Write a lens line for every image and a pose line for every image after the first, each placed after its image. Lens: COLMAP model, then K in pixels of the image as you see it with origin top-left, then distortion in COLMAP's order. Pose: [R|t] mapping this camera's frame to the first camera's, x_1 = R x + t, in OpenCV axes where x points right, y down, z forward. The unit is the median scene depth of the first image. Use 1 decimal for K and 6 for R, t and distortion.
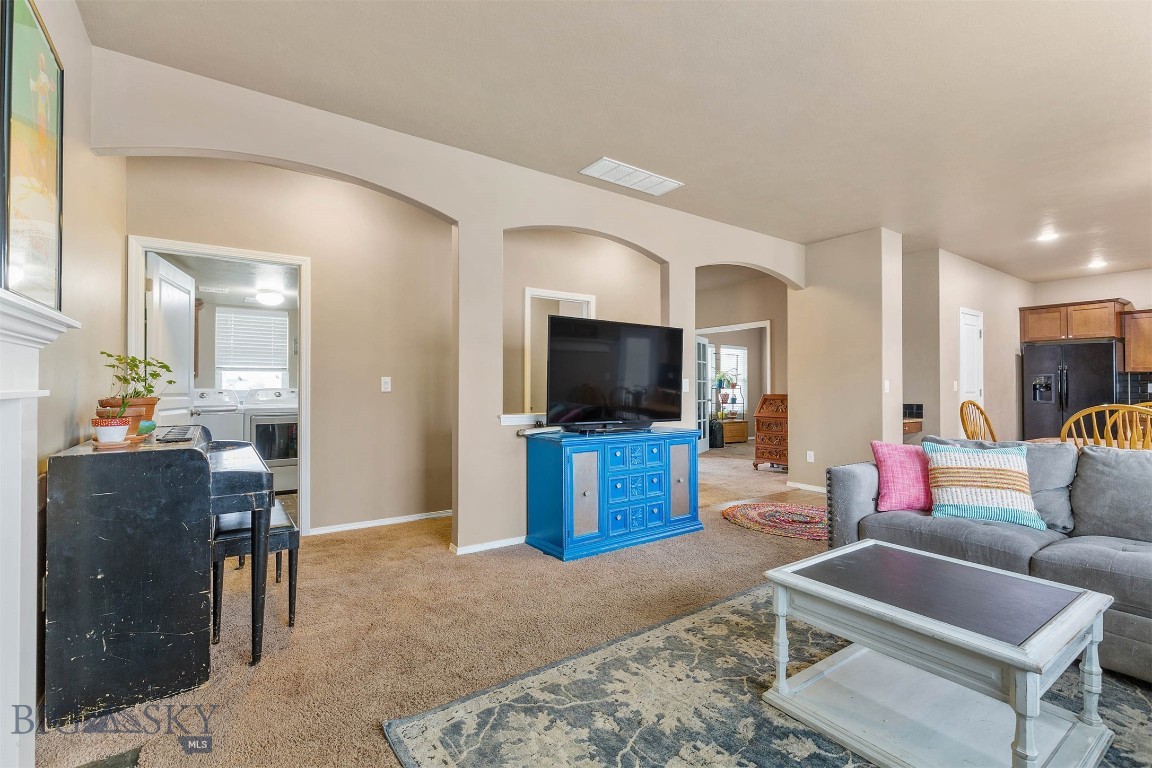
lens RADIAL K [[511.8, 0, 576.0], [0, 511.8, 384.0], [0, 0, 1]] dist [0.000309, 0.000350]
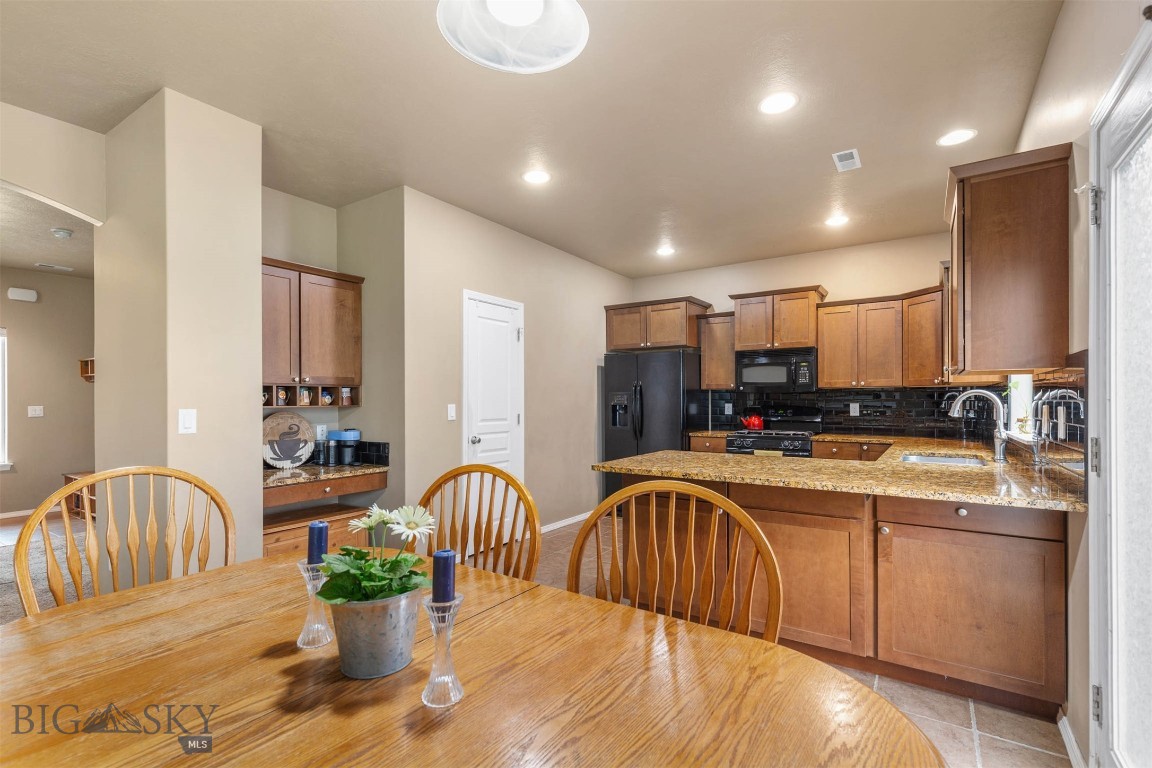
lens RADIAL K [[516.6, 0, 575.7], [0, 516.6, 403.8], [0, 0, 1]] dist [-0.001086, -0.000112]
pose [[0.933304, -0.007996, 0.358997, 0.589521], [0.002454, 0.999871, 0.015891, -0.014387], [-0.359078, -0.013950, 0.933203, 0.306483]]
